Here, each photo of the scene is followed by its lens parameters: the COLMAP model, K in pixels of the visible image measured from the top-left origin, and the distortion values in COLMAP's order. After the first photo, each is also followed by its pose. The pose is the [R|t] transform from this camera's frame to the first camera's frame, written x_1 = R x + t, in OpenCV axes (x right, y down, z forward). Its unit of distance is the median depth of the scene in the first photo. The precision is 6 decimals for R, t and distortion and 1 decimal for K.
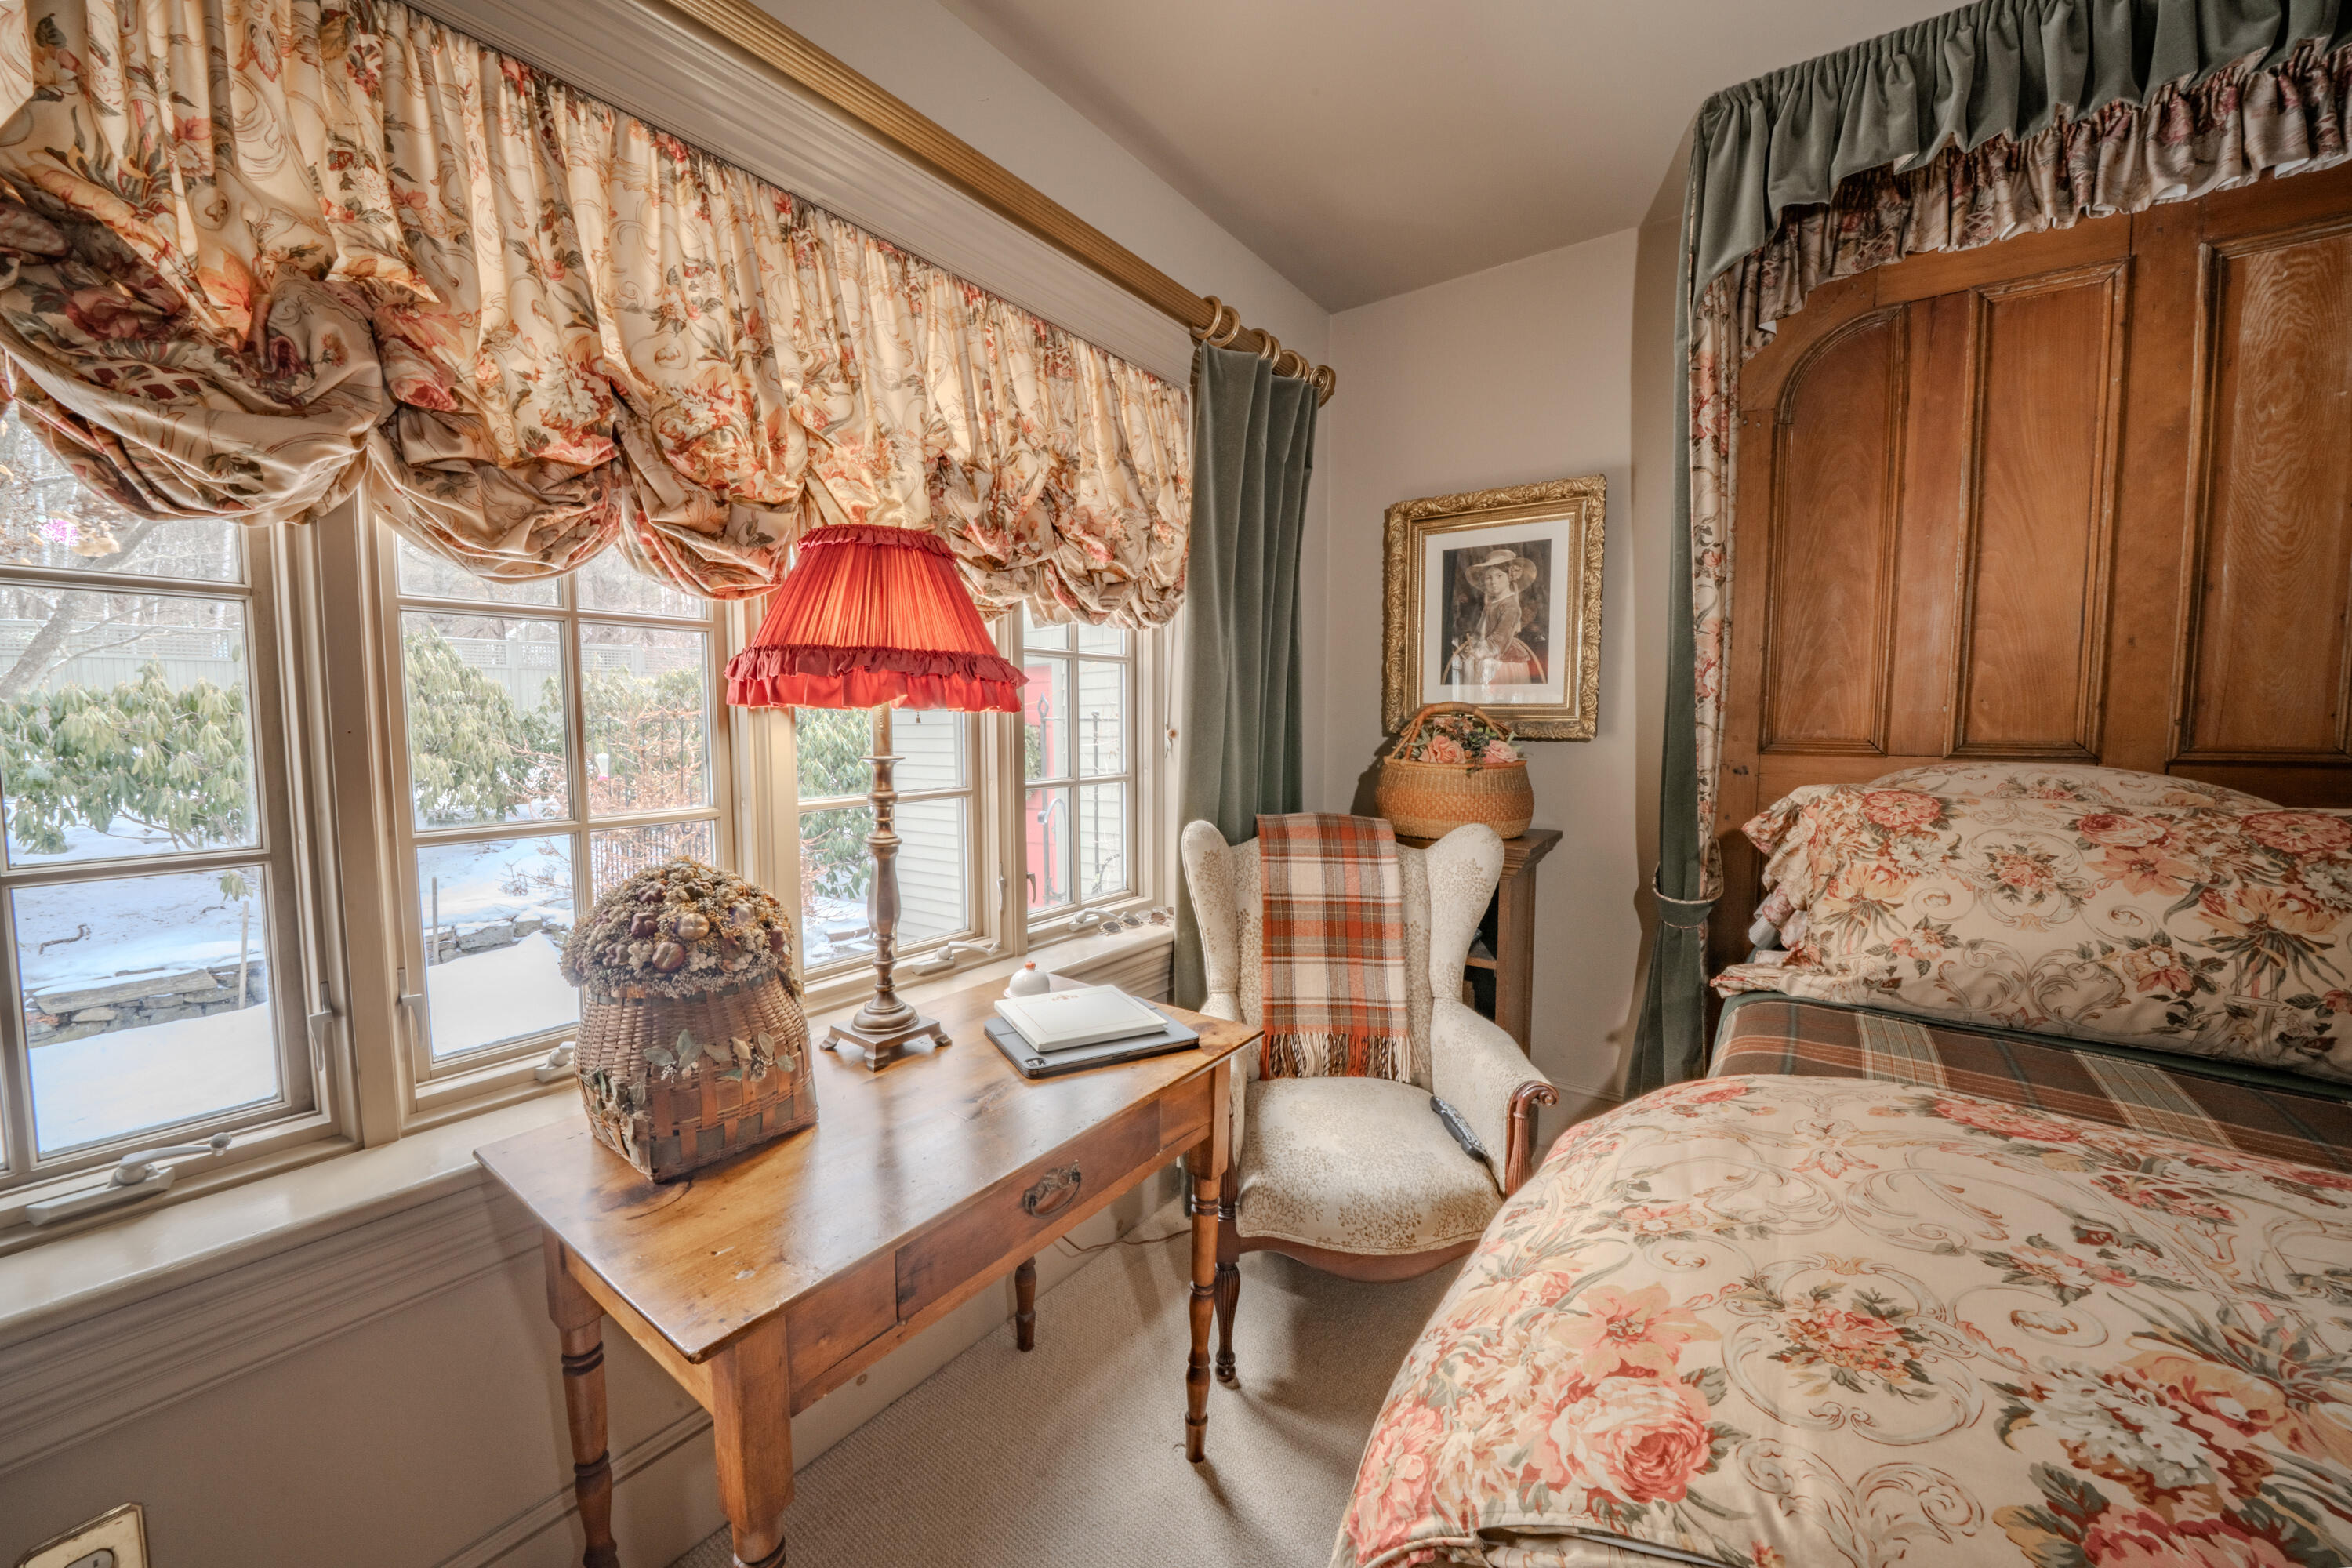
lens RADIAL K [[851.1, 0, 1176.0], [0, 851.1, 784.0], [0, 0, 1]] dist [-0.023704, 0.003643]
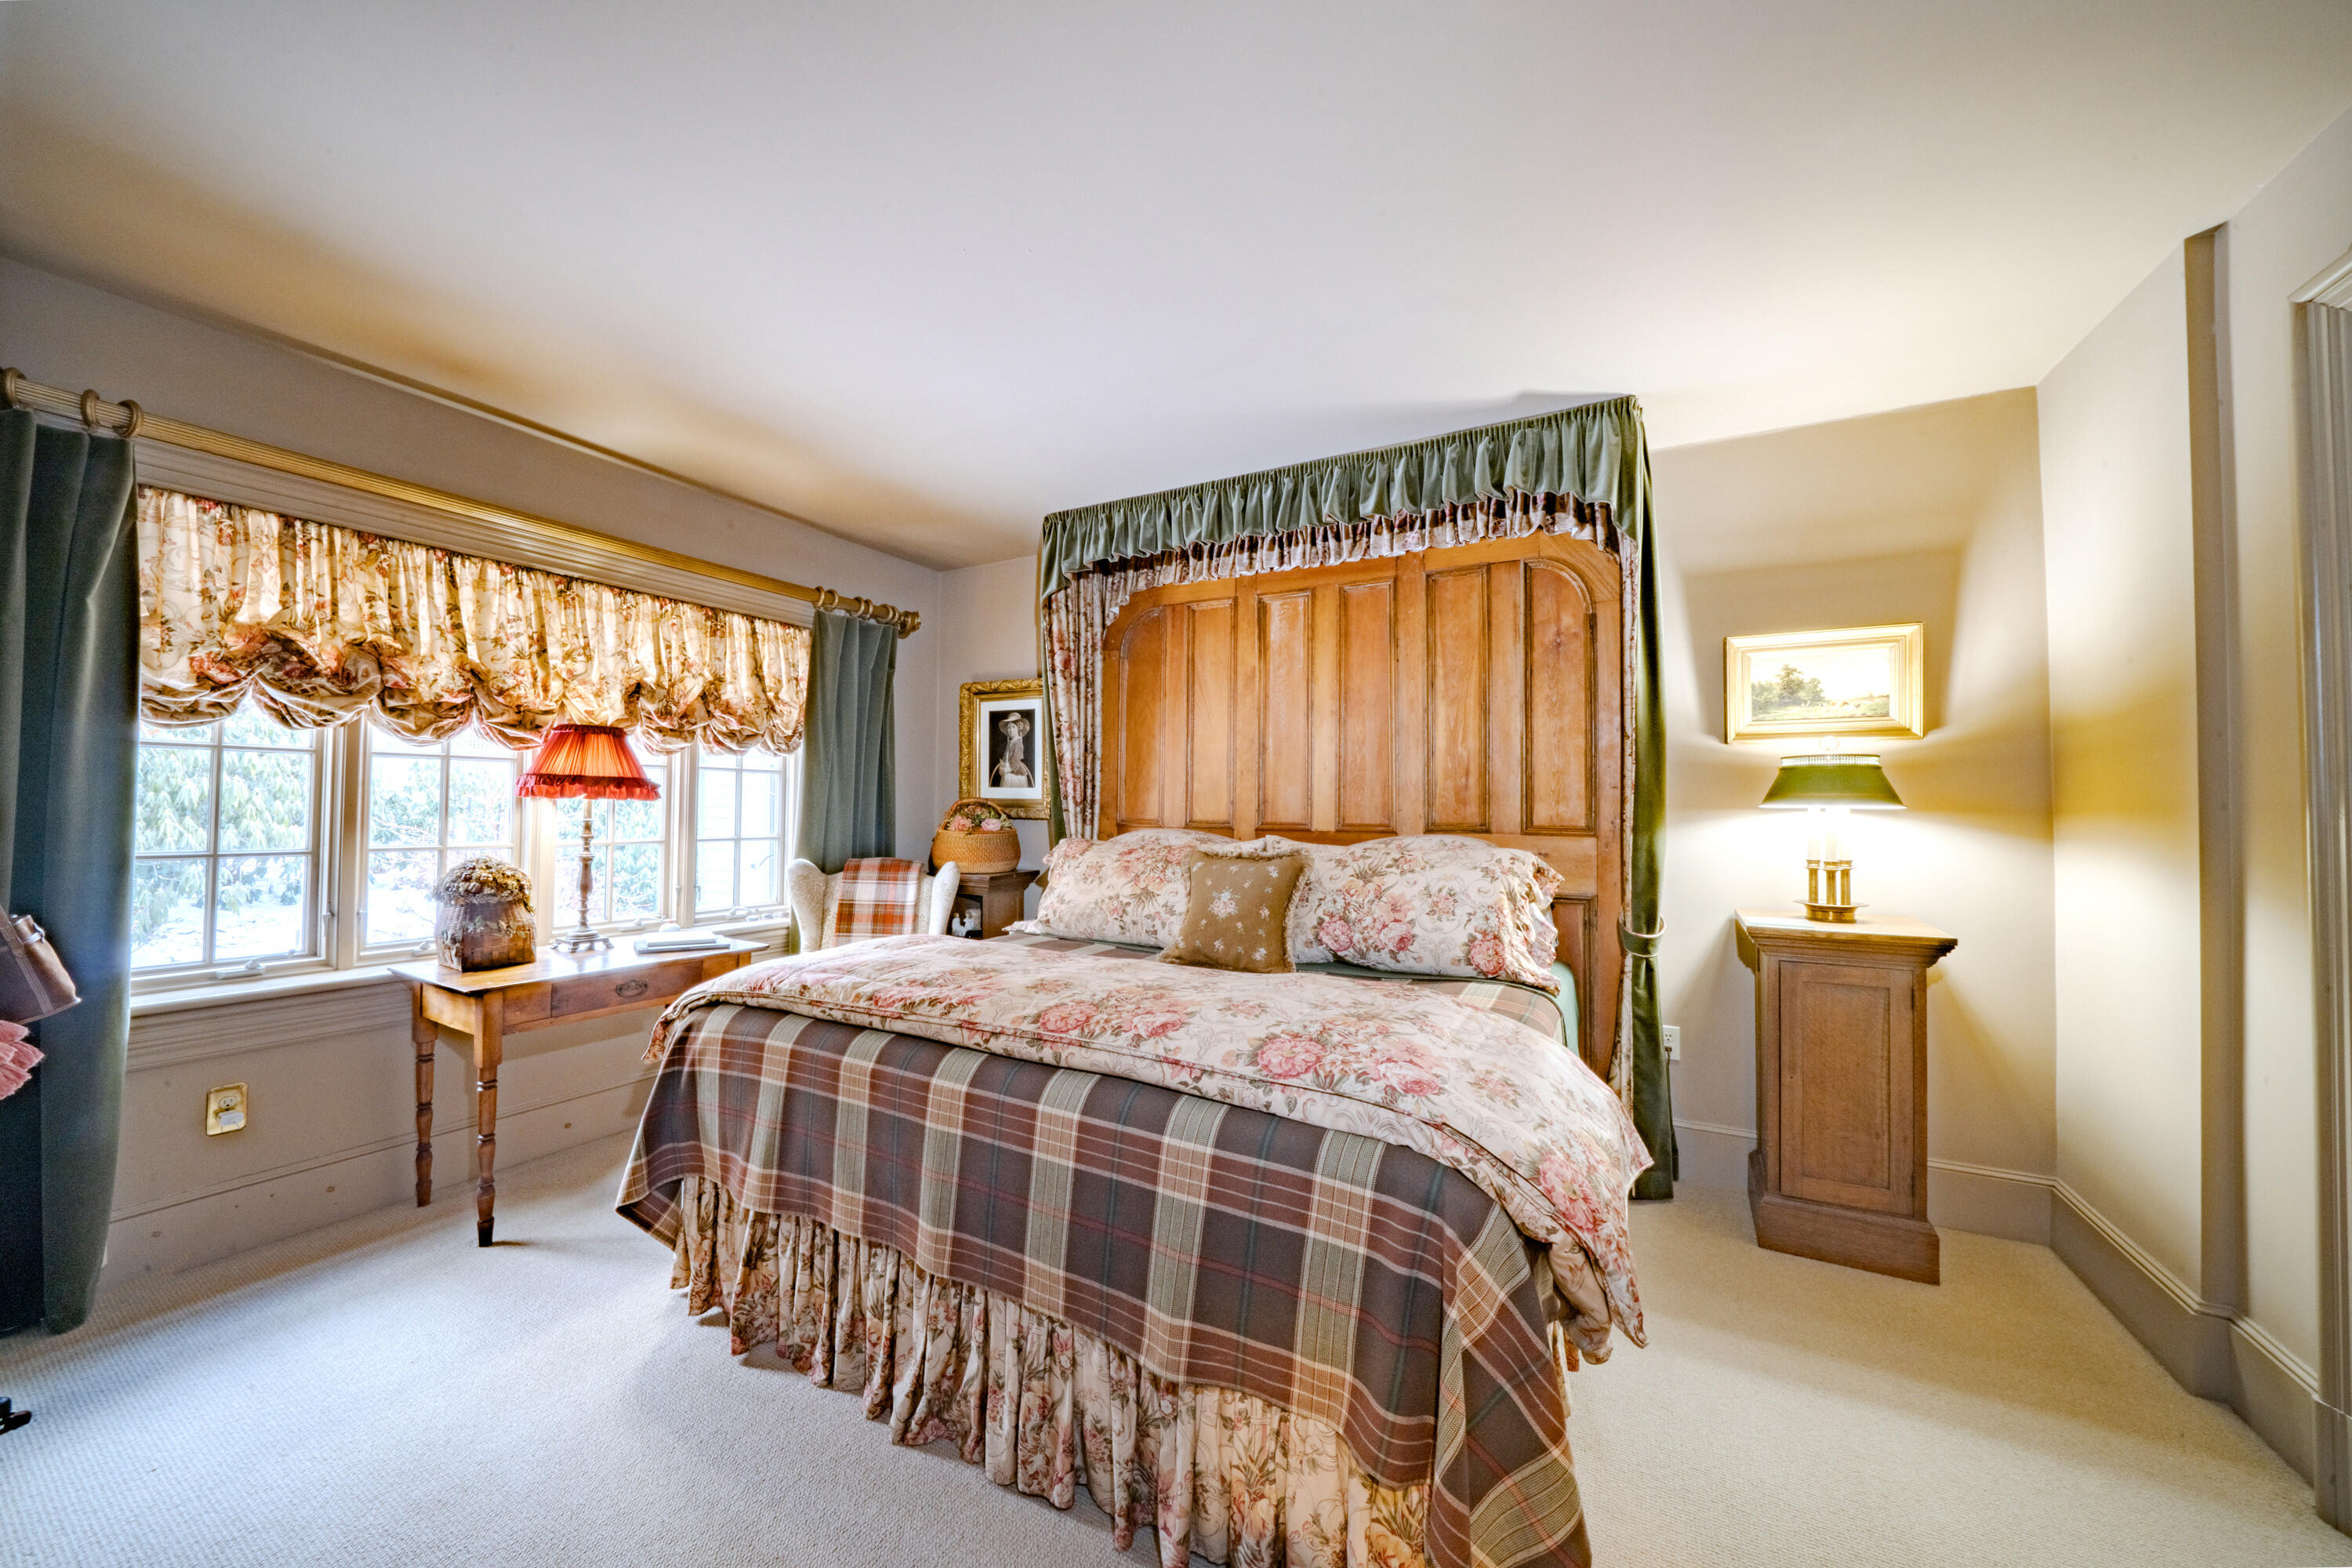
lens RADIAL K [[819.8, 0, 1170.7], [0, 819.8, 789.0], [0, 0, 1]] dist [-0.019163, 0.001890]
pose [[0.992998, 0.013824, 0.117321, 1.059862], [-0.002223, 0.995140, -0.098445, 0.109331], [-0.118112, 0.097495, 0.988203, -1.511428]]
